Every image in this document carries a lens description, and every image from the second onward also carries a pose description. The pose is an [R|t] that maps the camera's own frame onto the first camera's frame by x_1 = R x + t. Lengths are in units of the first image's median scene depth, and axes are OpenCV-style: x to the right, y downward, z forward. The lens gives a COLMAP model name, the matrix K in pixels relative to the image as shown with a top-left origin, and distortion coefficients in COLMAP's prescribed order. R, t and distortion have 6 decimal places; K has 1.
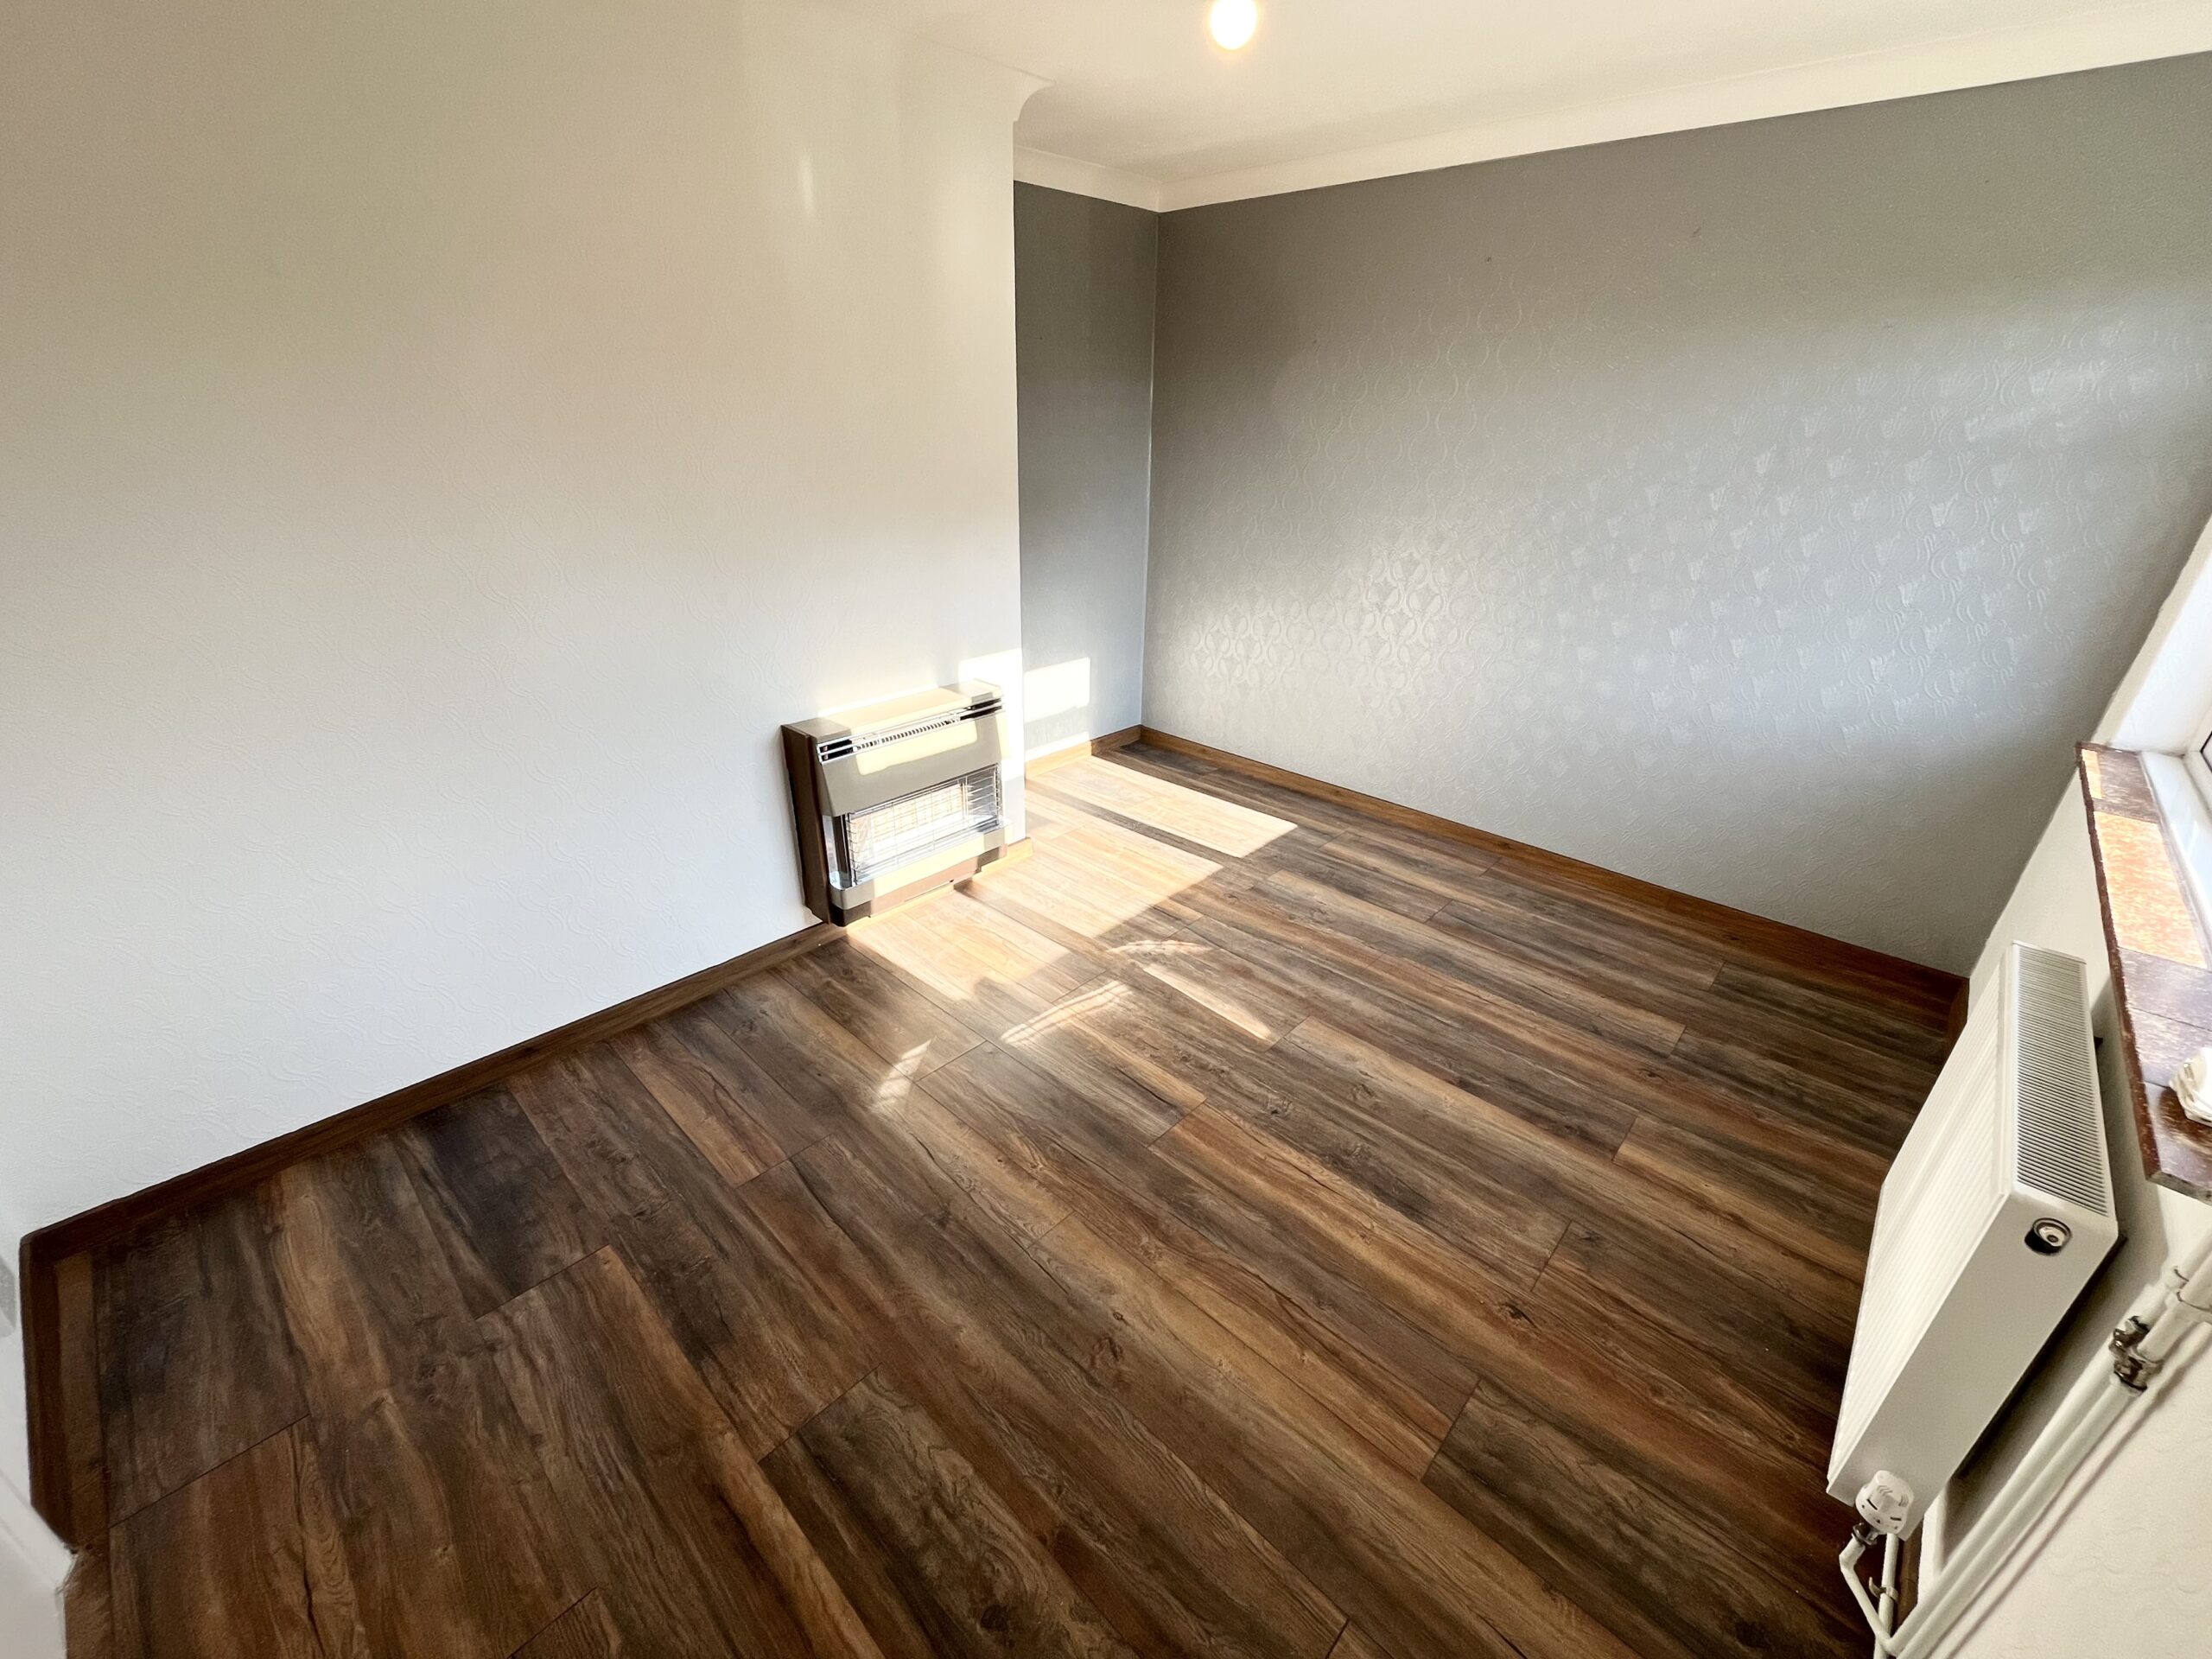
lens RADIAL K [[893.4, 0, 1101.9], [0, 893.4, 830.2], [0, 0, 1]] dist [-0.000003, 0.000146]
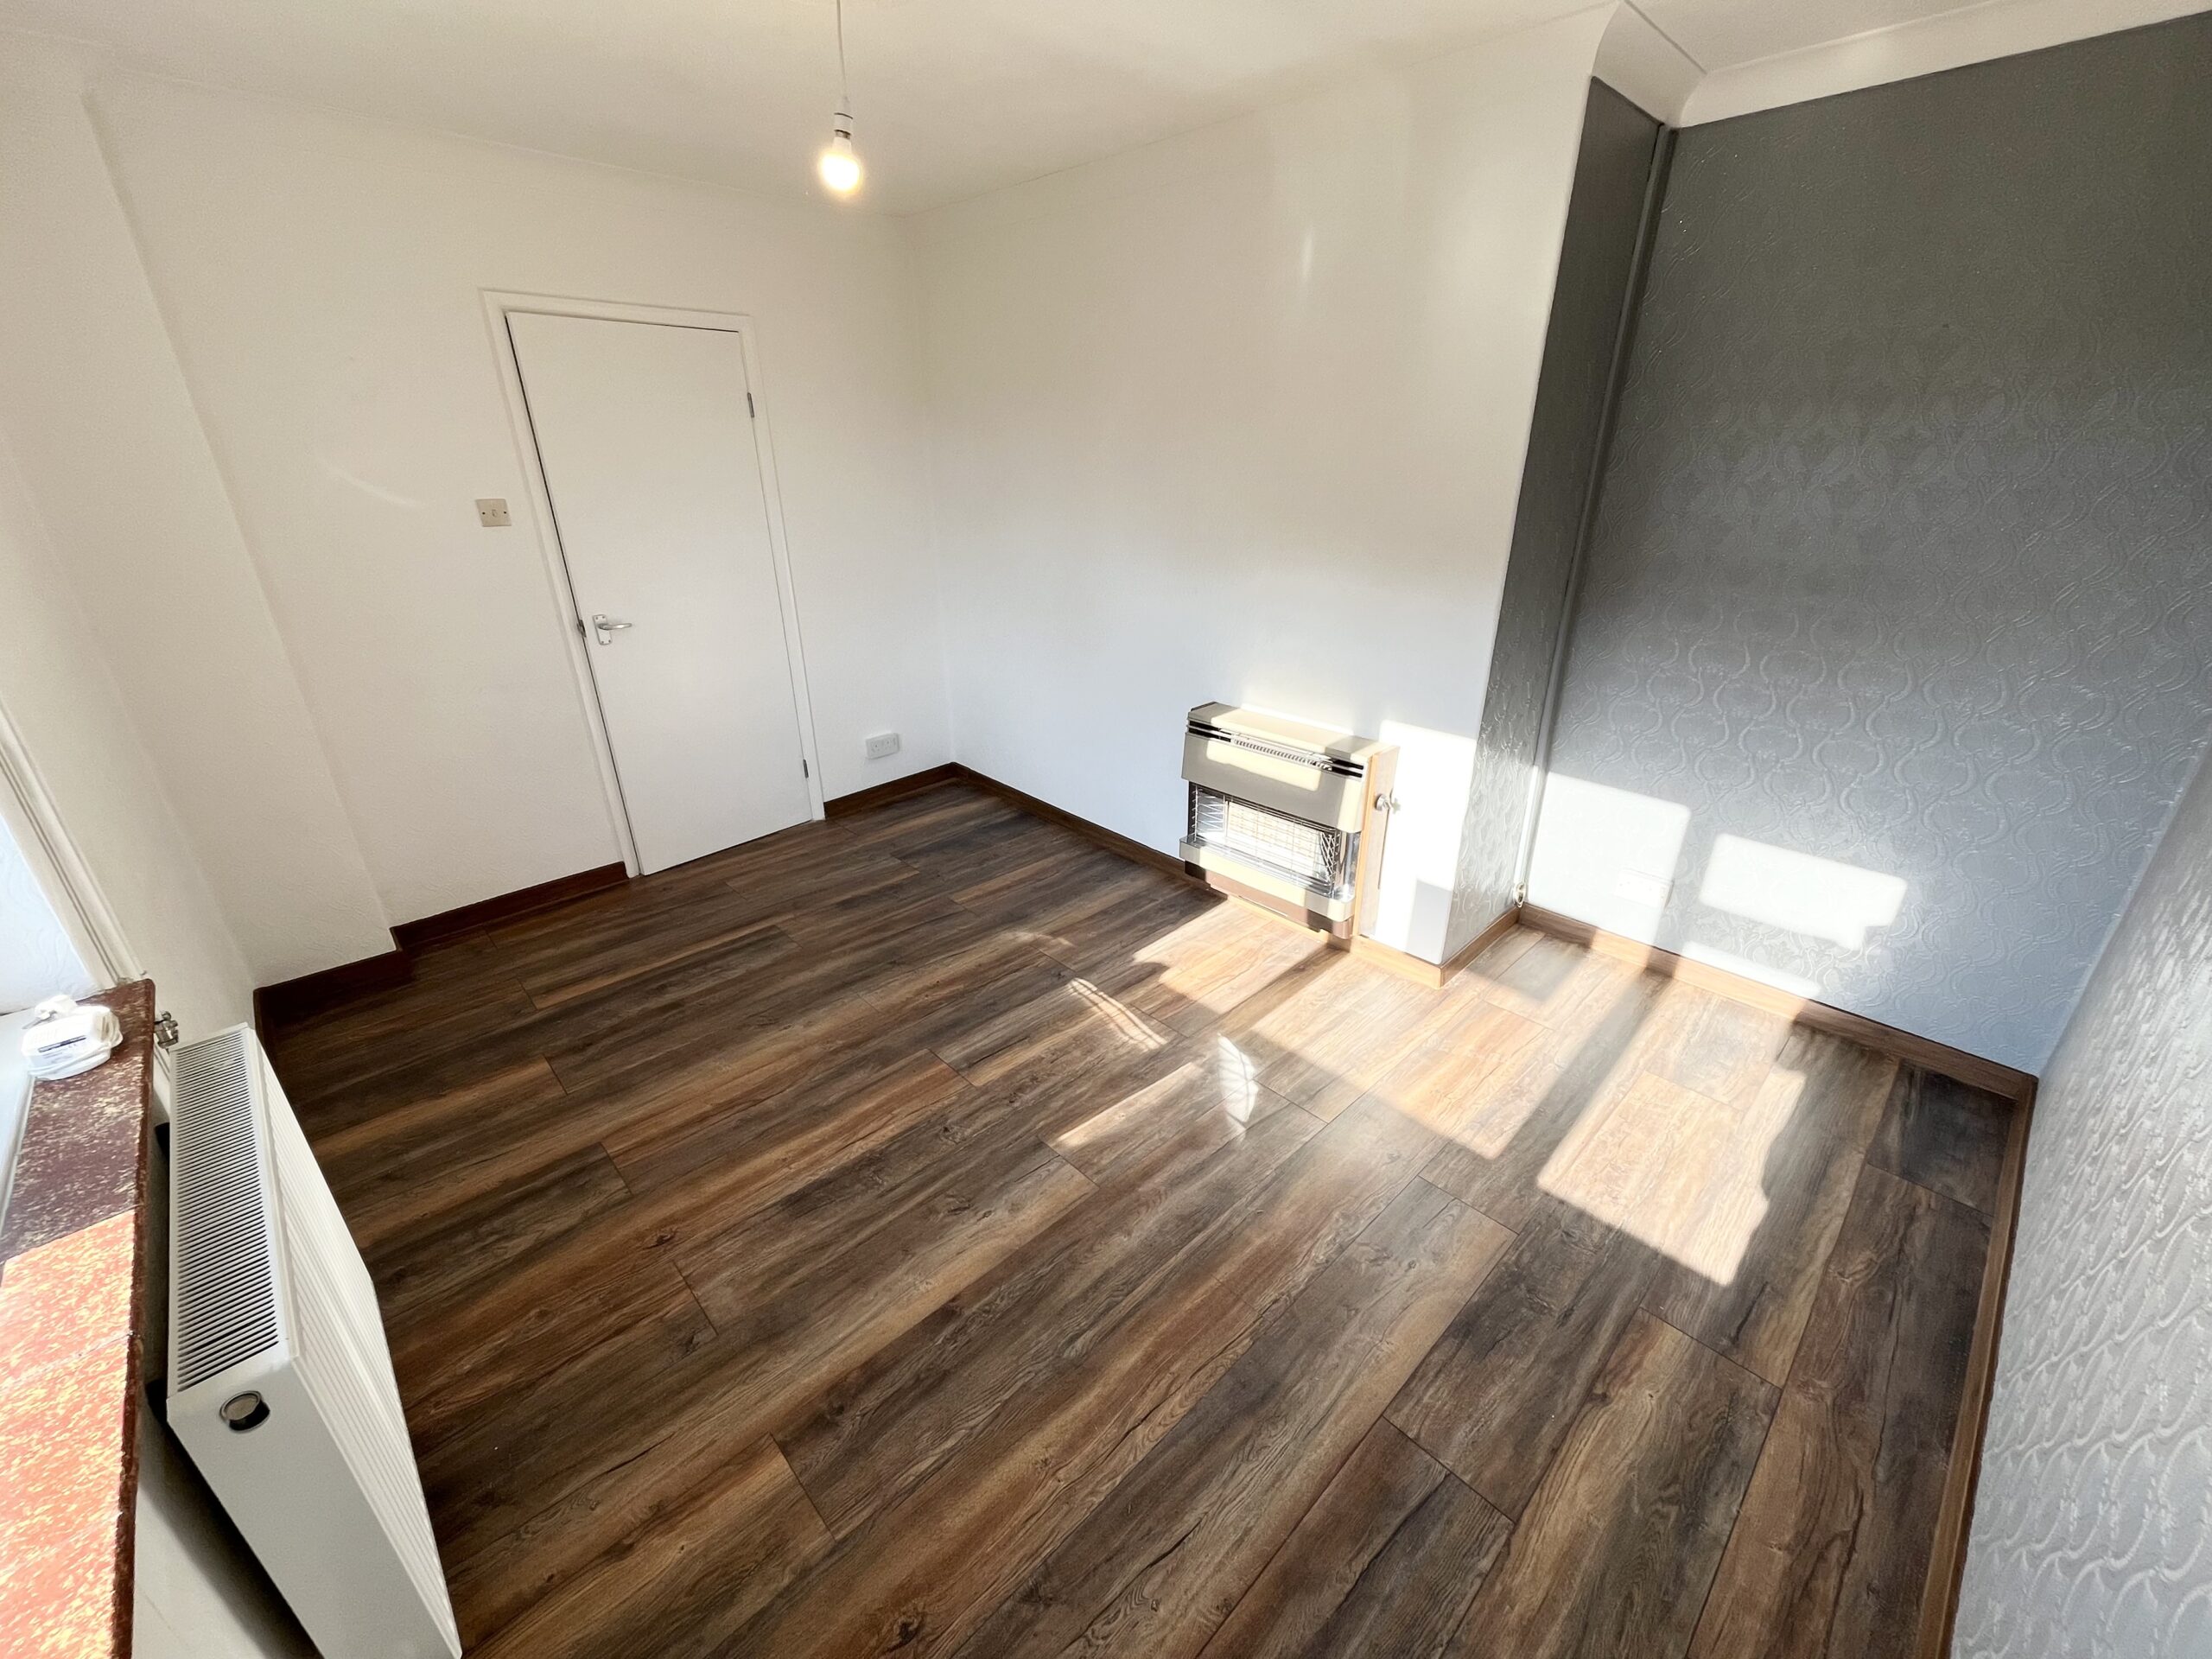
lens RADIAL K [[893.4, 0, 1101.9], [0, 893.4, 830.2], [0, 0, 1]] dist [-0.000003, 0.000146]
pose [[-0.052351, 0.386384, -0.920851, 1.056079], [-0.416795, 0.829508, 0.371752, -0.448107], [0.907492, 0.403267, 0.117617, 0.963889]]
